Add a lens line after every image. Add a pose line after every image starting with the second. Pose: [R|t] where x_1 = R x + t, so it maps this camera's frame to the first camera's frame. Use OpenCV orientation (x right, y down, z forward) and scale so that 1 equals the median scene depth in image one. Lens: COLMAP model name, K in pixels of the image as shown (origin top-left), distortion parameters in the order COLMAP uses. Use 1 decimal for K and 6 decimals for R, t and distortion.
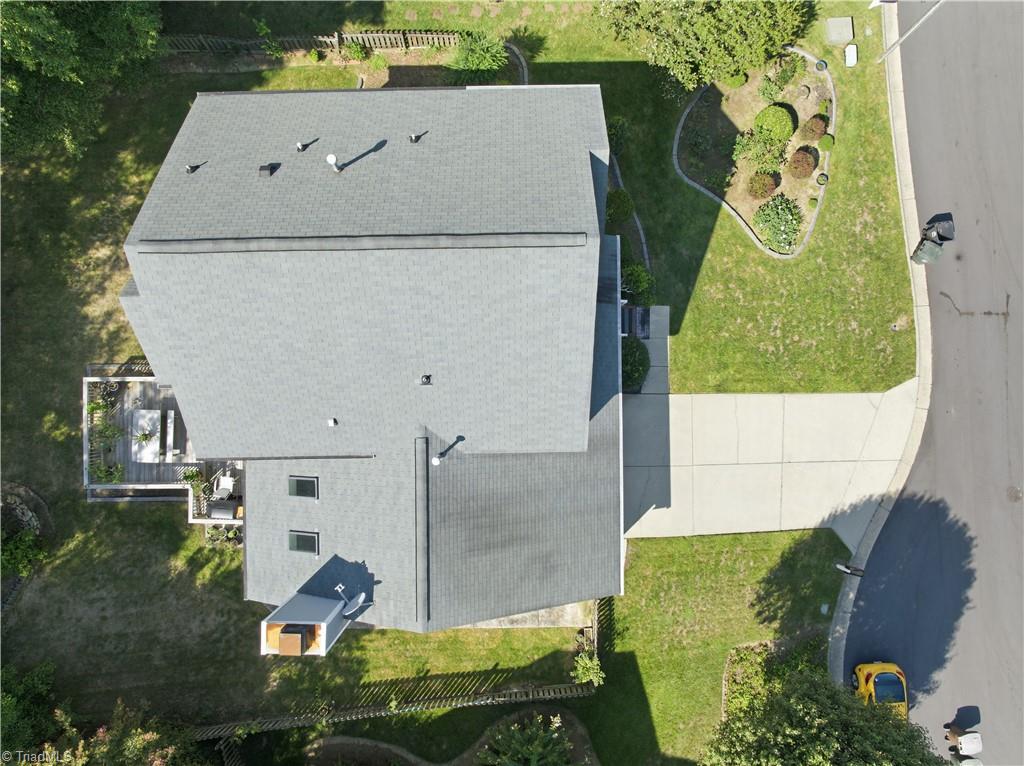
lens RADIAL K [[738.0, 0, 512.0], [0, 738.0, 383.0], [0, 0, 1]] dist [-0.033187, 0.001155]
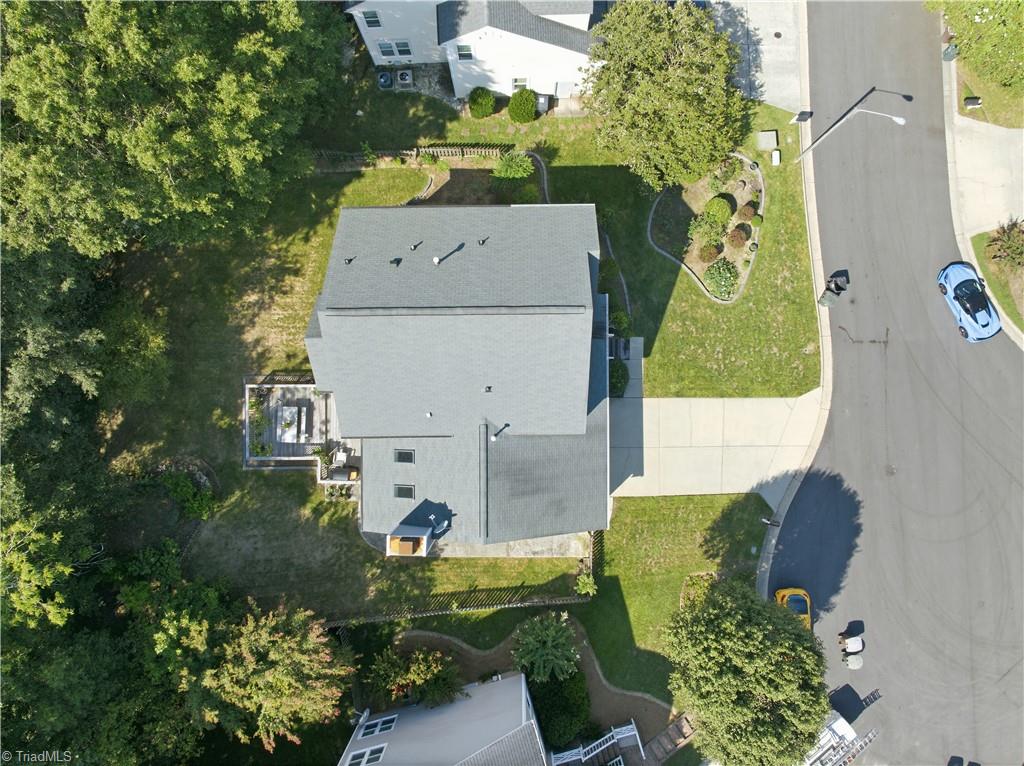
lens RADIAL K [[738.0, 0, 512.0], [0, 738.0, 383.0], [0, 0, 1]] dist [-0.033187, 0.001155]
pose [[0.999976, 0.005733, -0.003968, -0.039406], [-0.005736, 0.999983, -0.000902, -0.011808], [0.003963, 0.000924, 0.999992, -0.456151]]
